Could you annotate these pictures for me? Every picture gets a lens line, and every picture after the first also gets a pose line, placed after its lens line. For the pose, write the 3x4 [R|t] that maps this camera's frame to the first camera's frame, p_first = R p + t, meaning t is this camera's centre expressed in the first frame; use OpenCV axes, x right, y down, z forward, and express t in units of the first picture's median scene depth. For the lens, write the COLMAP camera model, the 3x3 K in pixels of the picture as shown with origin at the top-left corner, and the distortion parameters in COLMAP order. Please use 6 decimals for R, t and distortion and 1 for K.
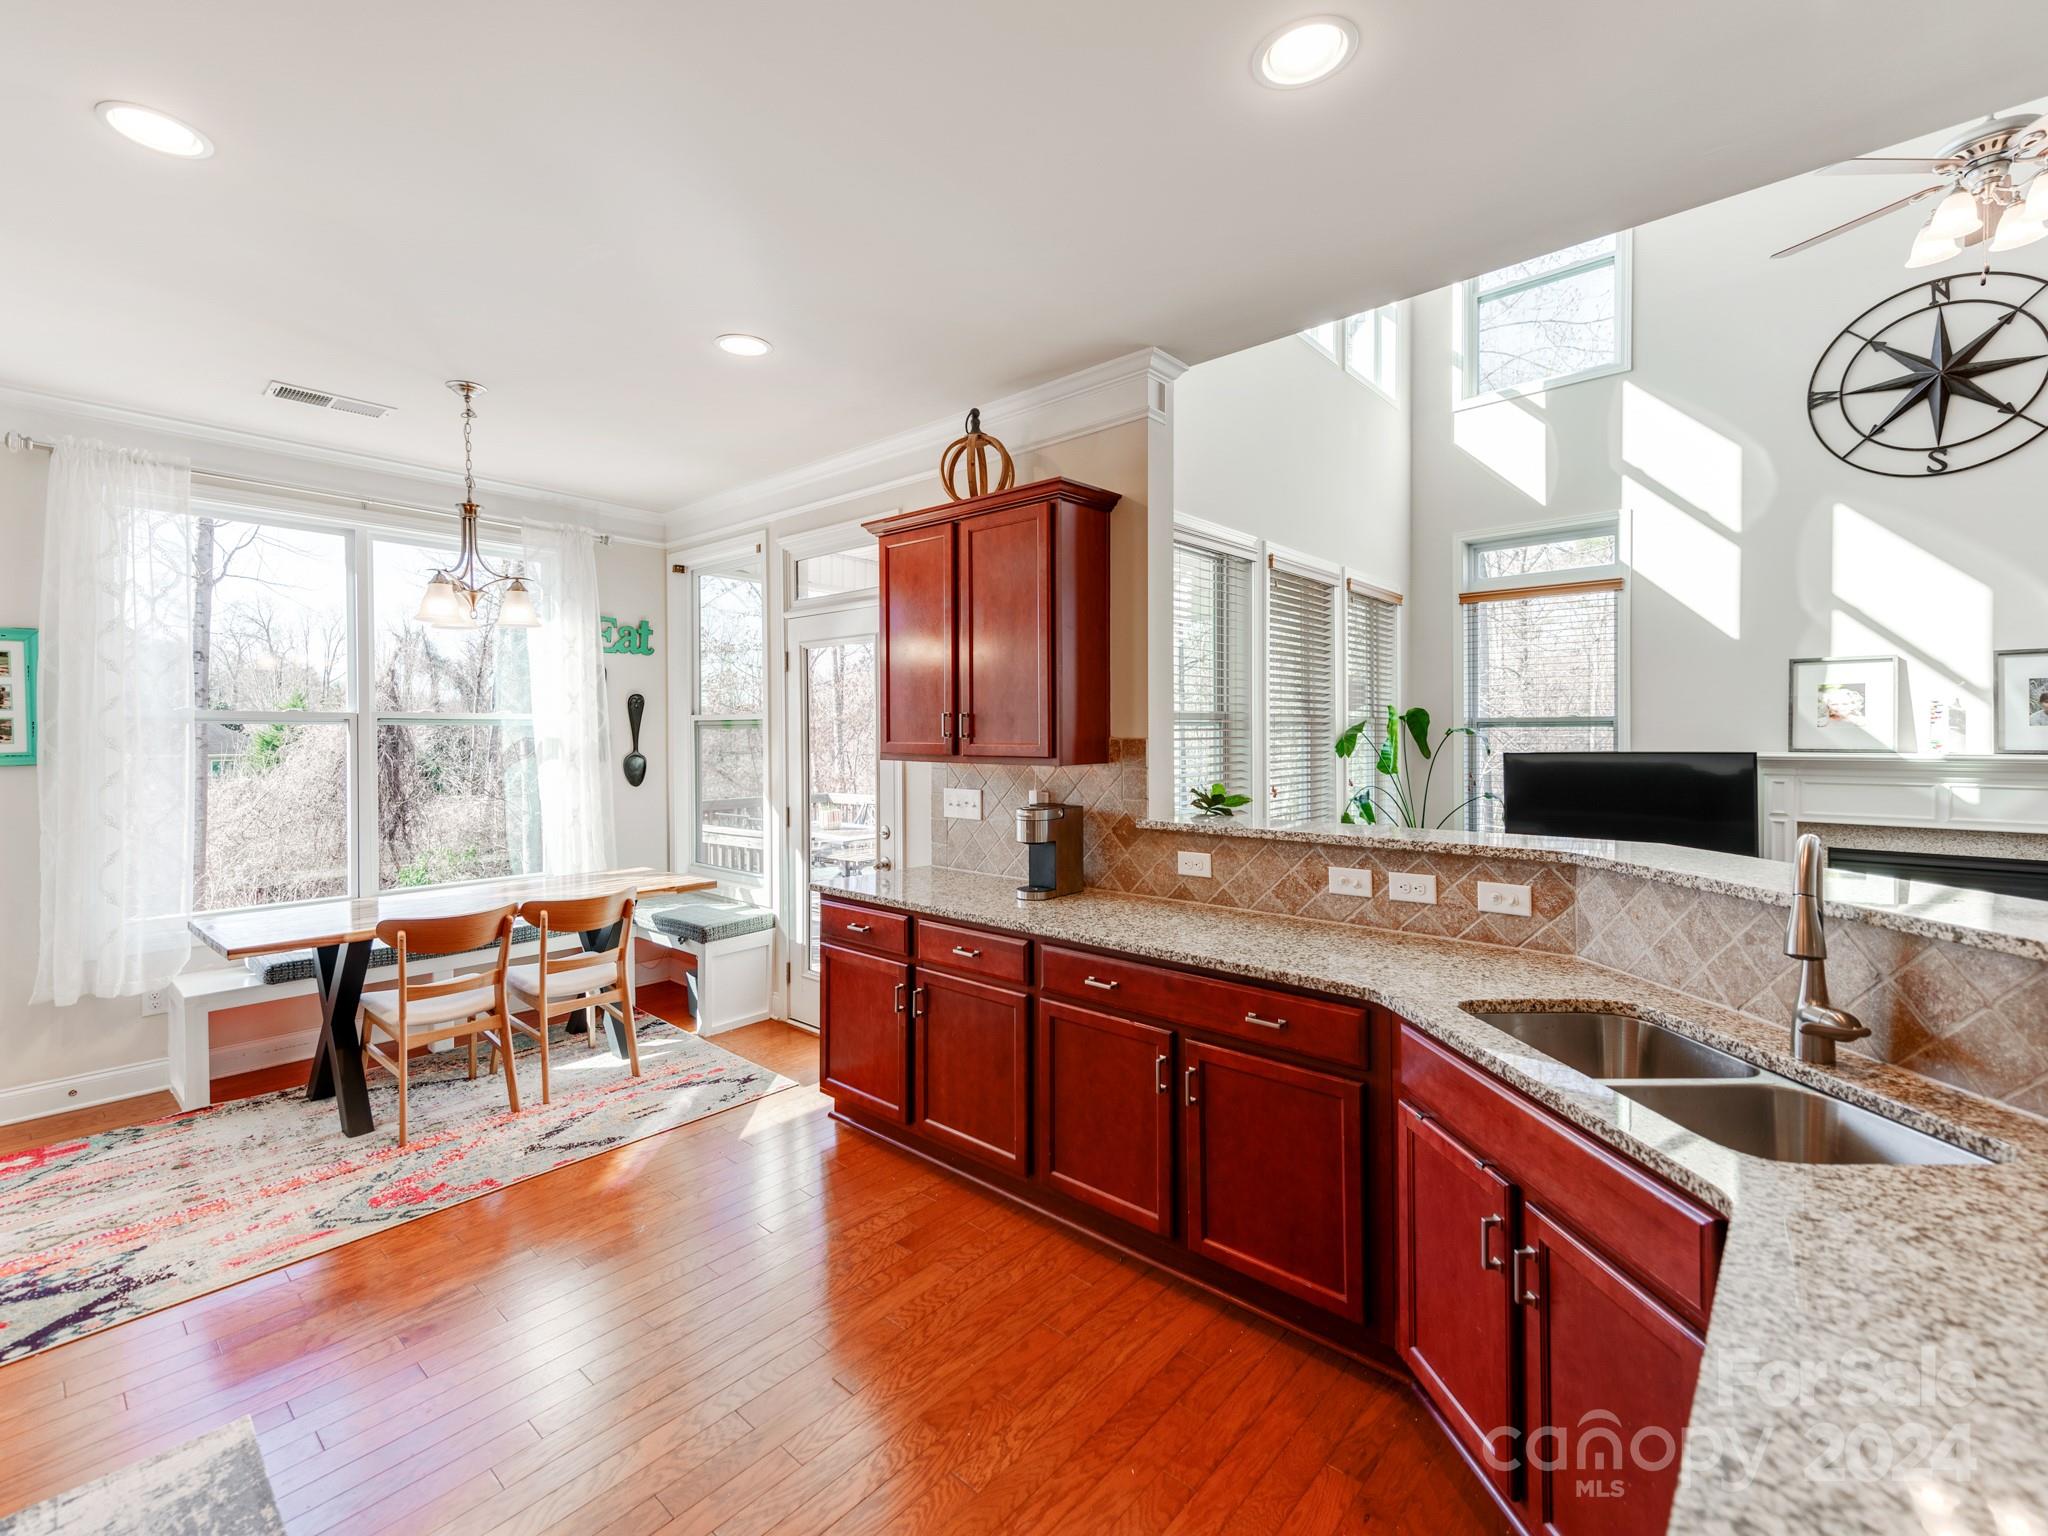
lens RADIAL K [[907.8, 0, 964.0], [0, 907.8, 738.8], [0, 0, 1]] dist [0.021229, -0.003934]
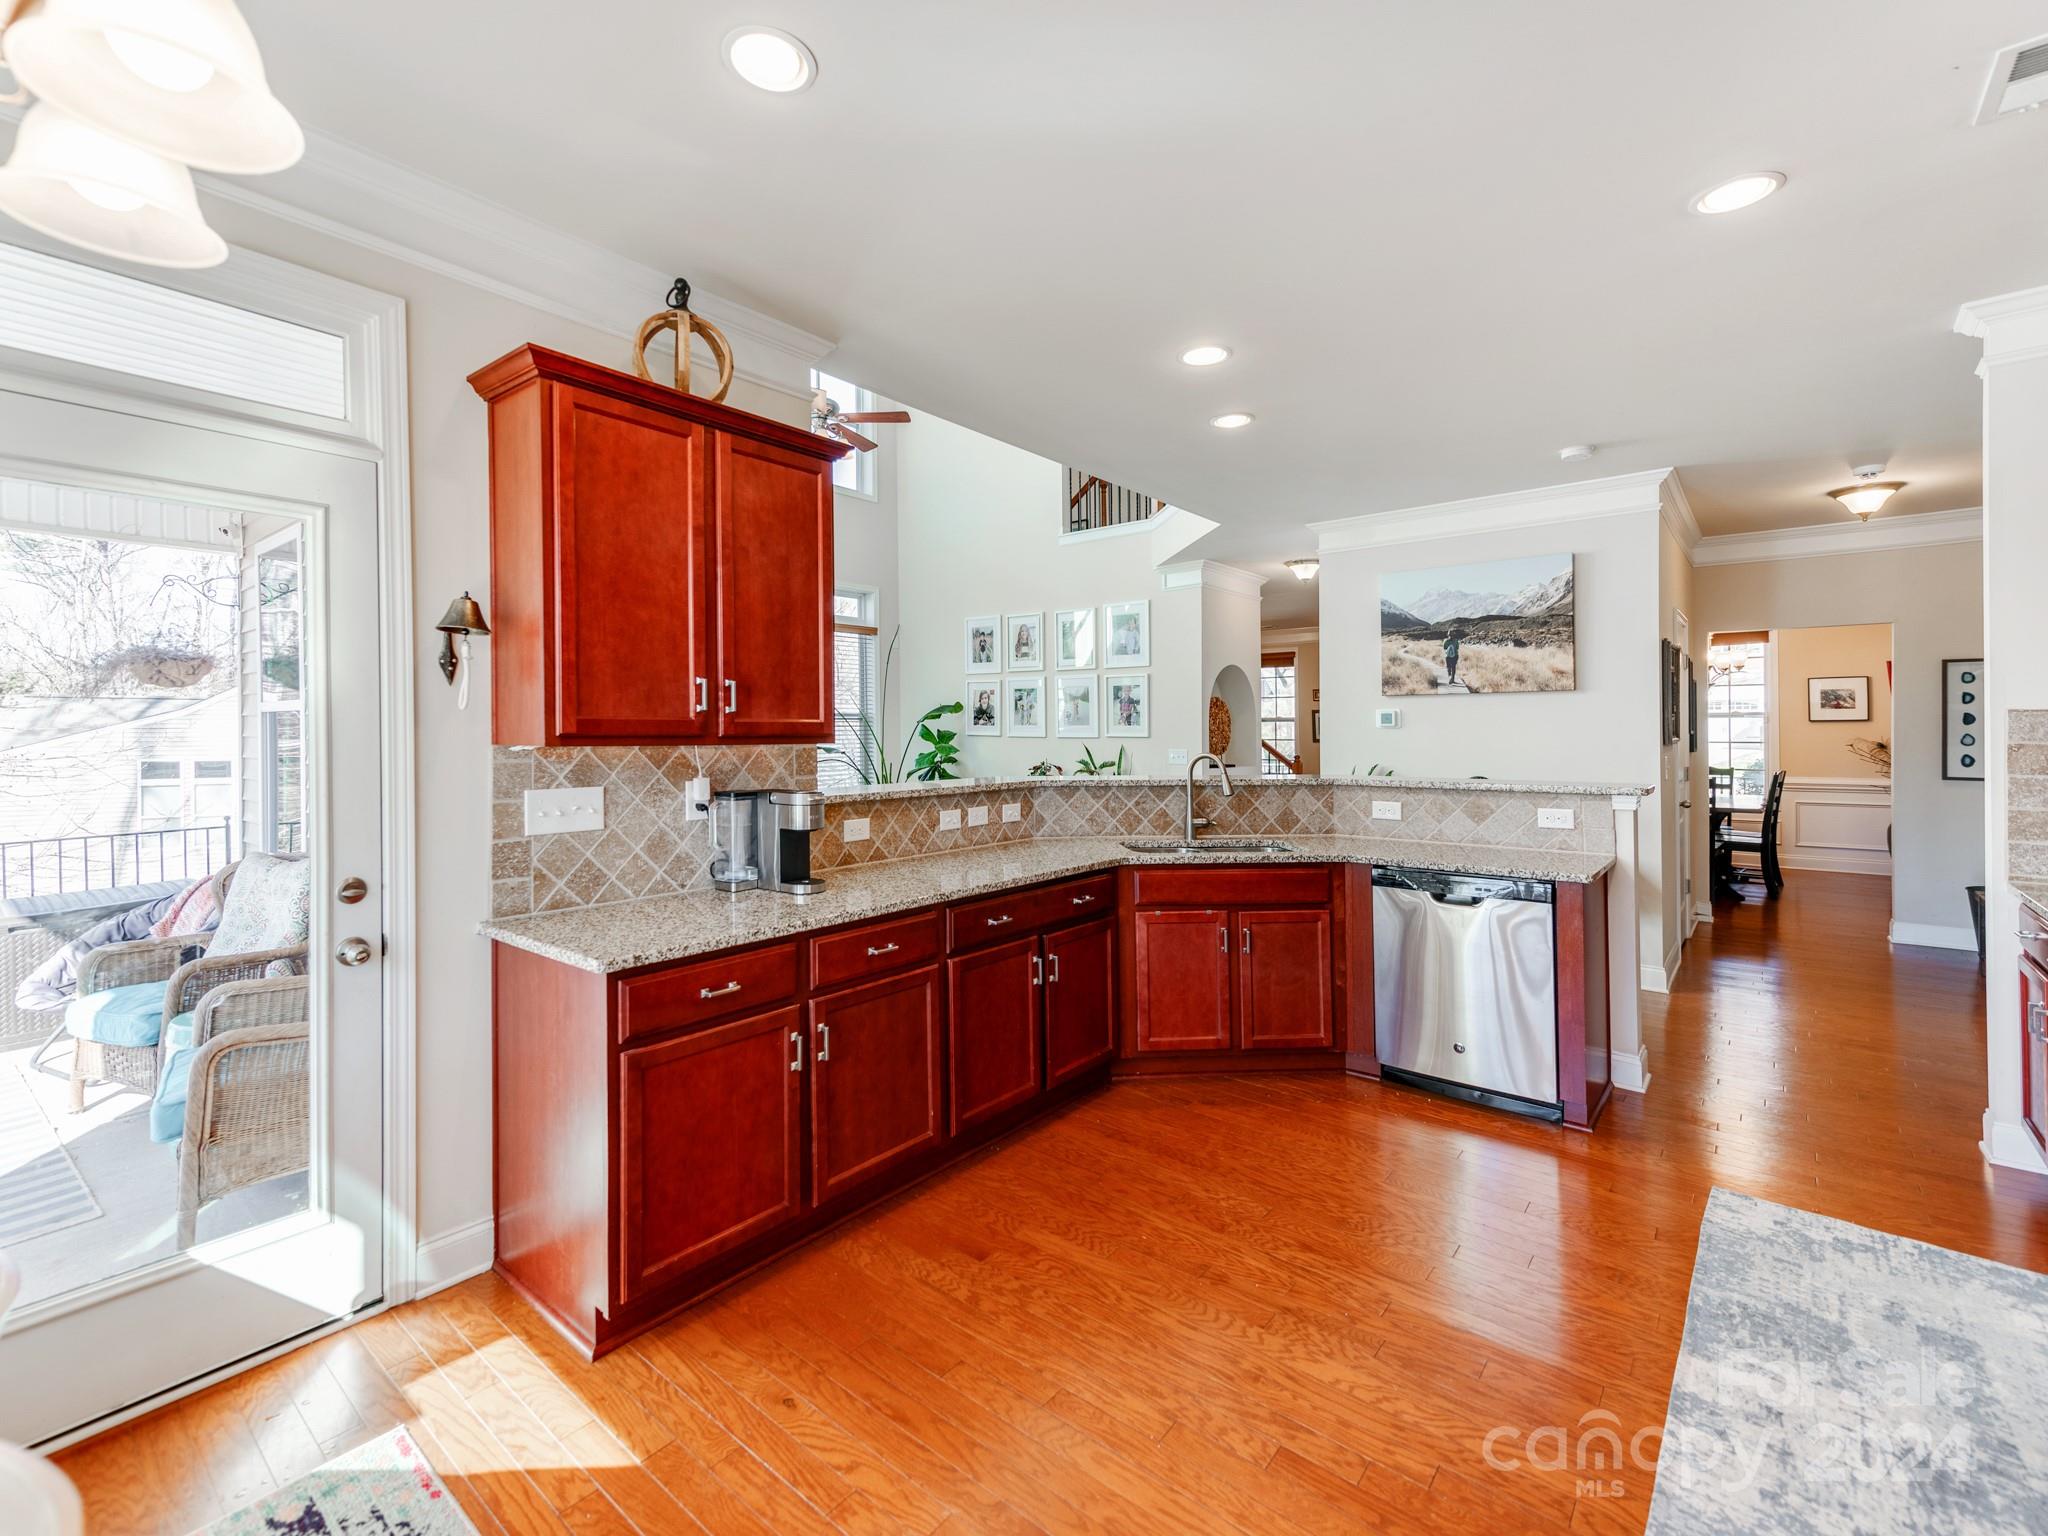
lens RADIAL K [[907.8, 0, 997.5], [0, 907.8, 722.4], [0, 0, 1]] dist [0.021229, -0.003934]
pose [[-0.051948, 0.010852, 0.998591, -0.743451], [0.010681, 0.999890, -0.010310, 0.017625], [-0.998593, 0.010130, -0.052058, 0.768047]]
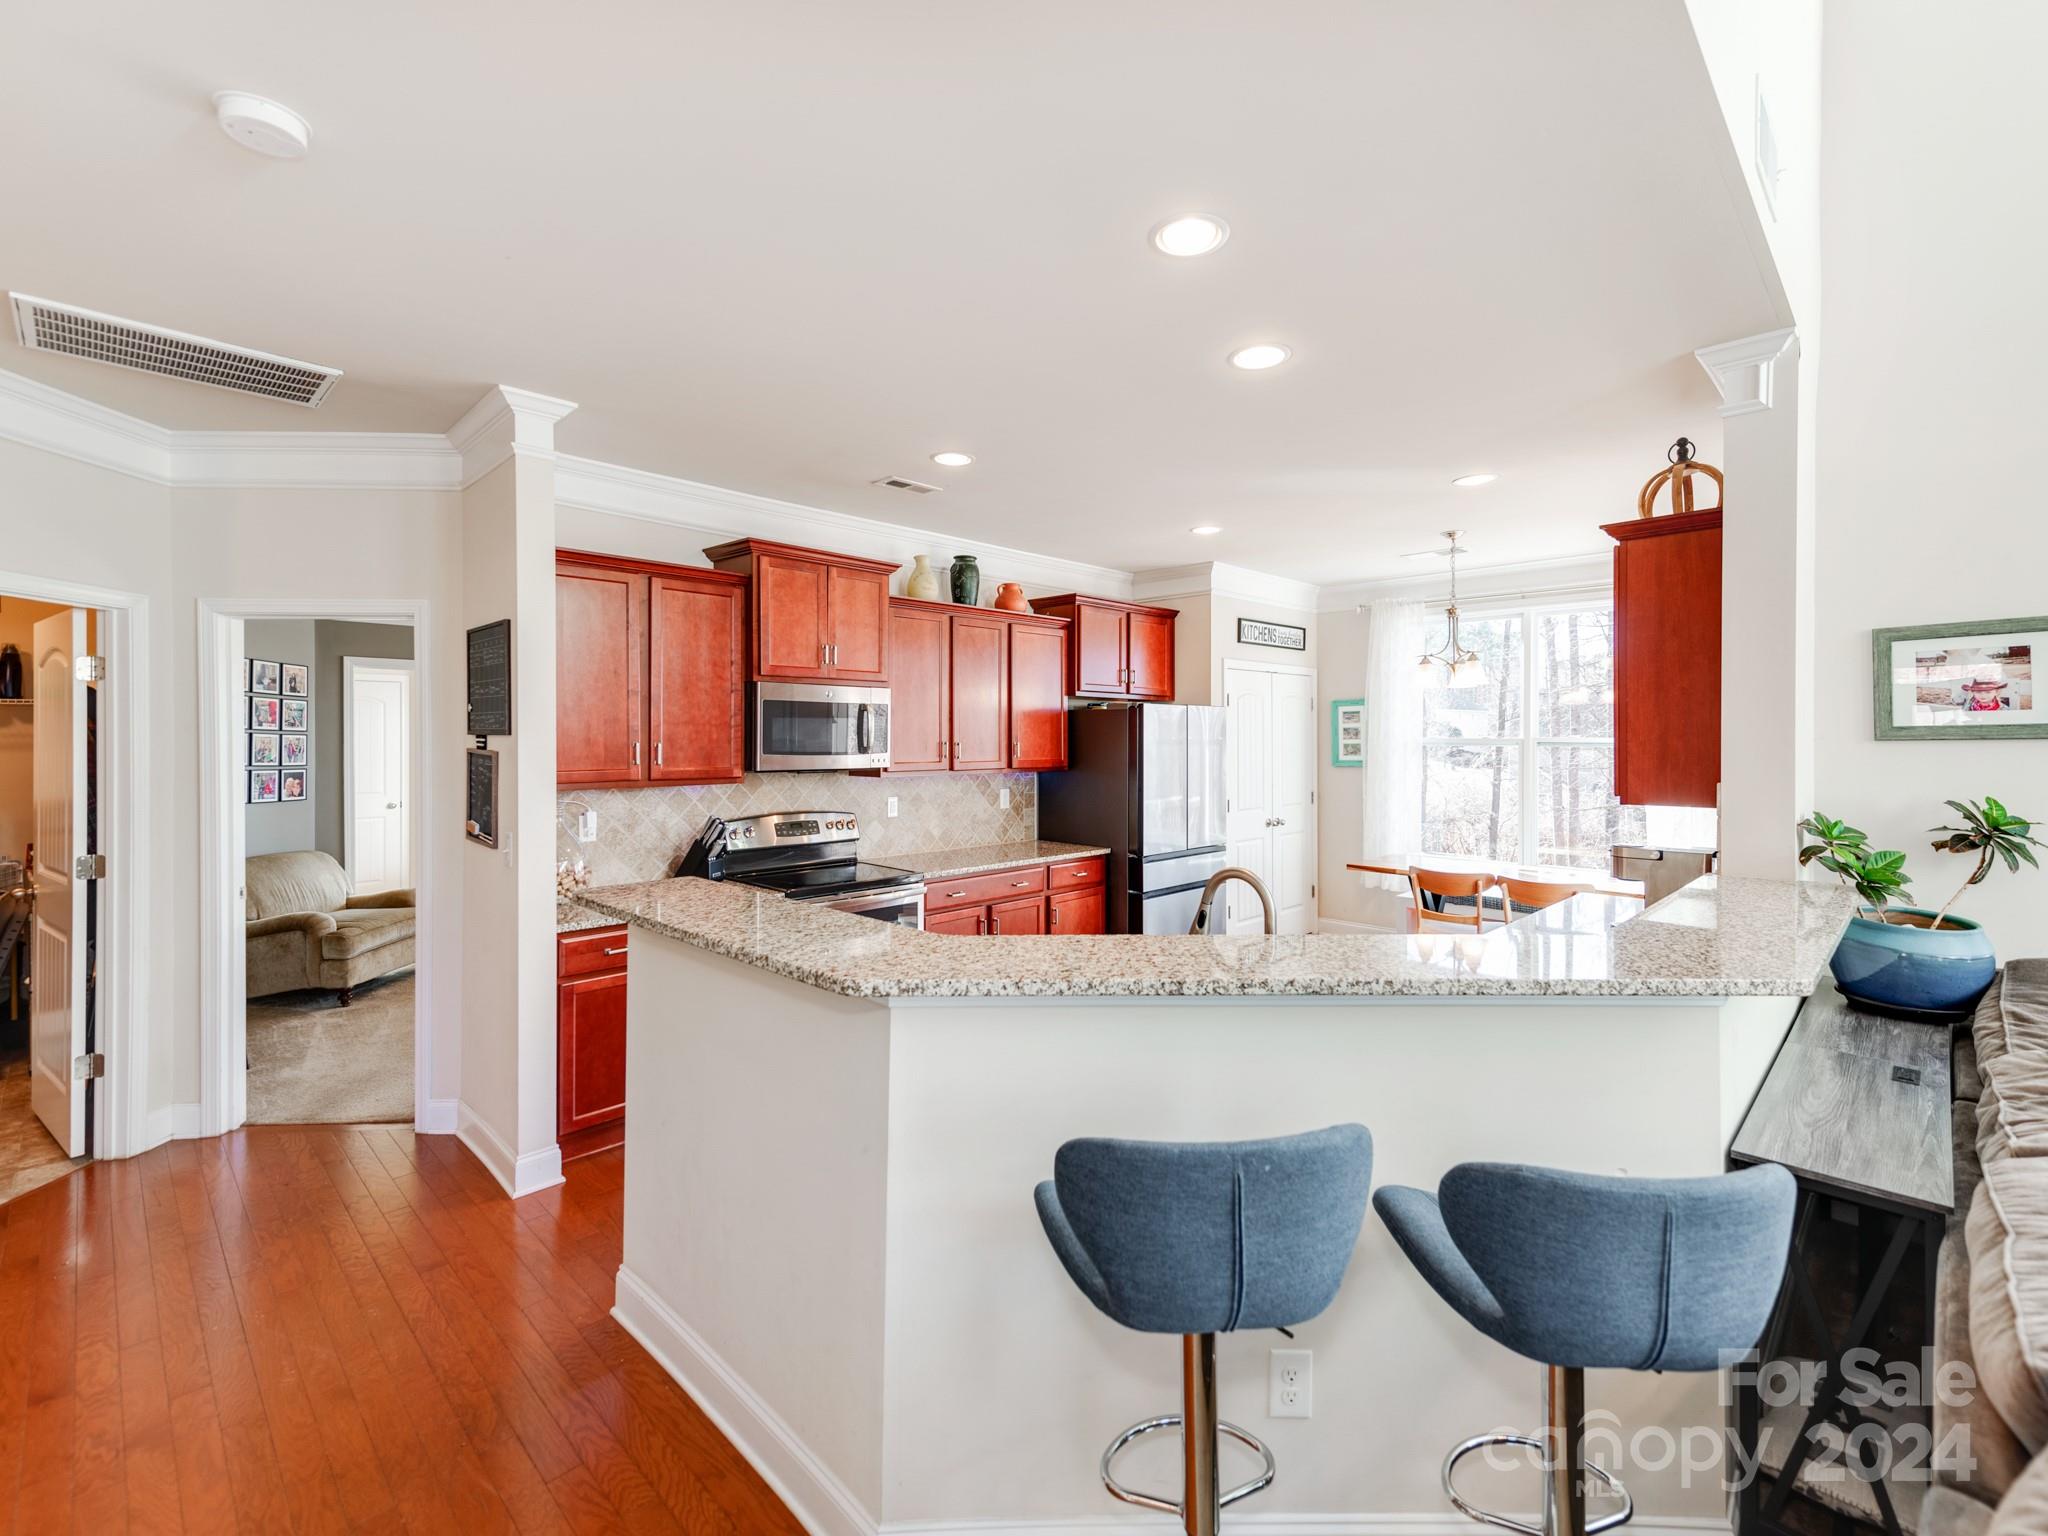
lens RADIAL K [[907.8, 0, 1047.8], [0, 907.8, 740.8], [0, 0, 1]] dist [0.021229, -0.003934]
pose [[-0.009990, 0.009269, -0.999907, 0.764793], [-0.007266, 0.999930, 0.009342, -0.031340], [0.999924, 0.007358, -0.009922, 0.250607]]
